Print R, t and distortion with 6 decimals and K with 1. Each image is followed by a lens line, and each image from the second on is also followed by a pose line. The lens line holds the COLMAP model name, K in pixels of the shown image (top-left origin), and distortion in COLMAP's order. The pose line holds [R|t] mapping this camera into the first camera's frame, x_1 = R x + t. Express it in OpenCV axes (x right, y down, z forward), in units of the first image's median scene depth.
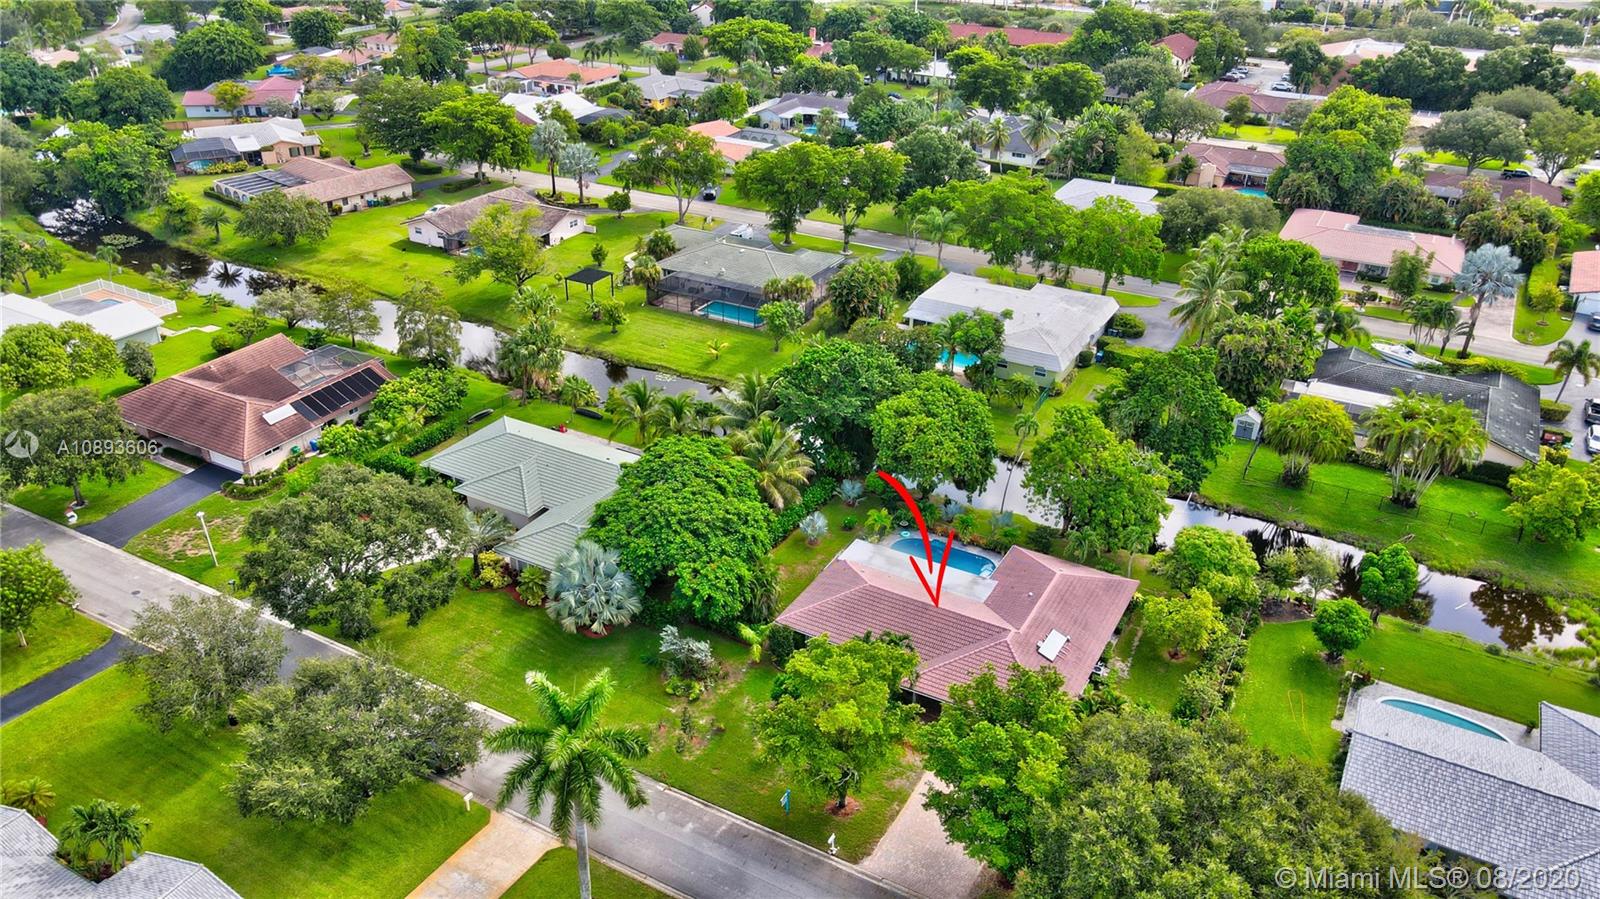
lens RADIAL K [[1192.5, 0, 798.4], [0, 1192.5, 455.0], [0, 0, 1]] dist [-0.000336, 0.025533]
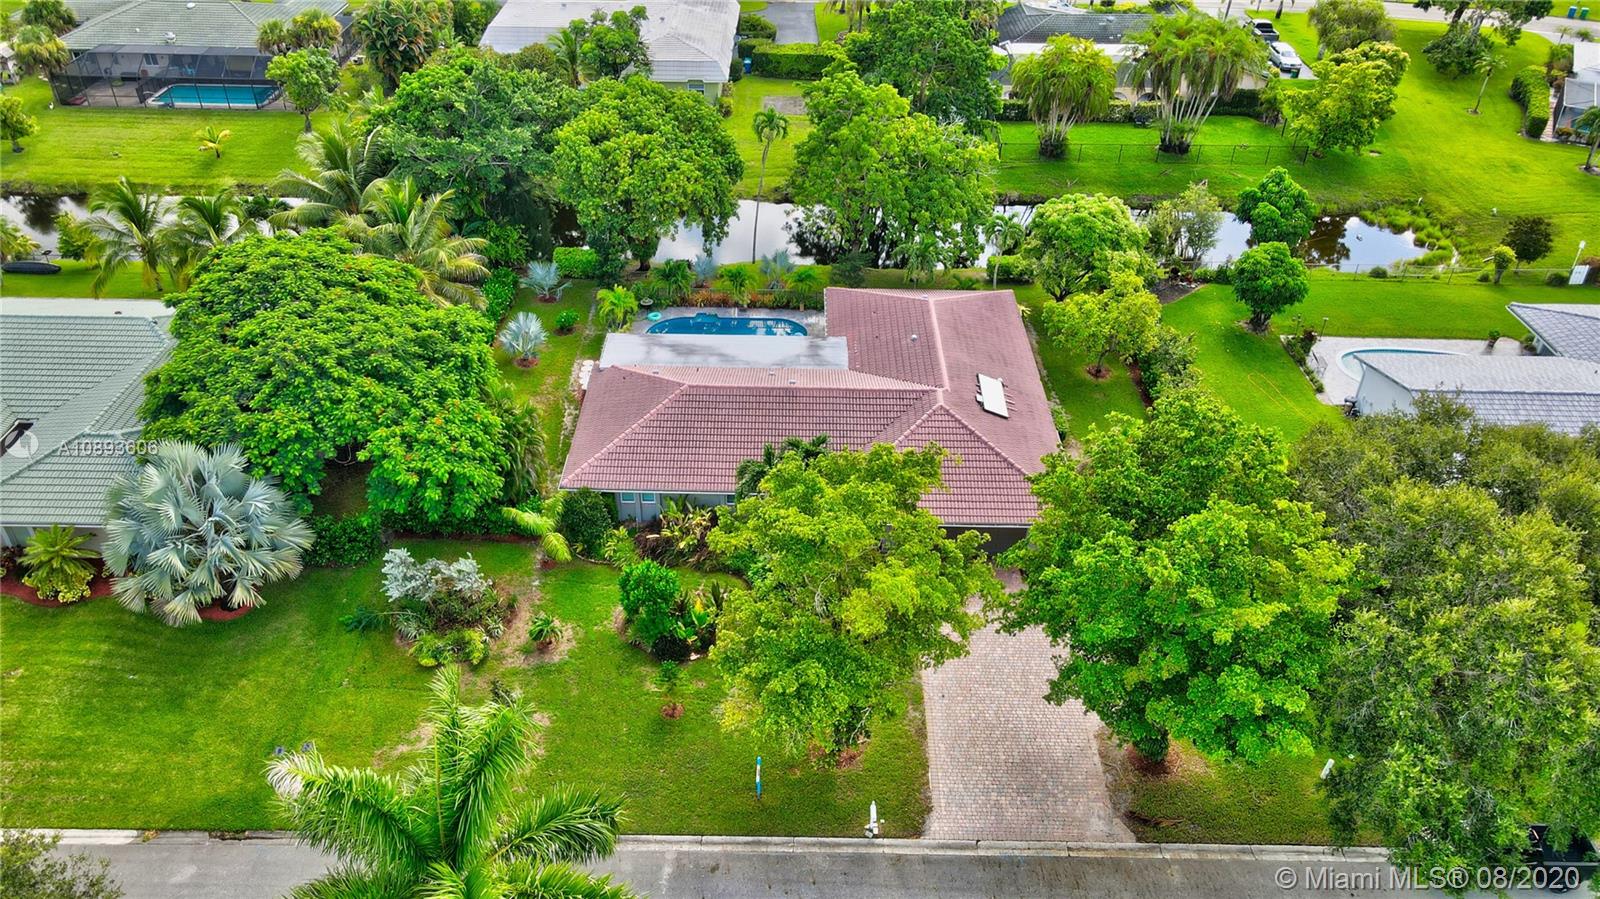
lens RADIAL K [[1192.5, 0, 801.4], [0, 1192.5, 439.9], [0, 0, 1]] dist [-0.000336, 0.025533]
pose [[0.878157, -0.273737, 0.392311, -0.137495], [0.224357, 0.959982, 0.167626, 0.046130], [-0.422497, -0.059185, 0.904430, 0.425713]]
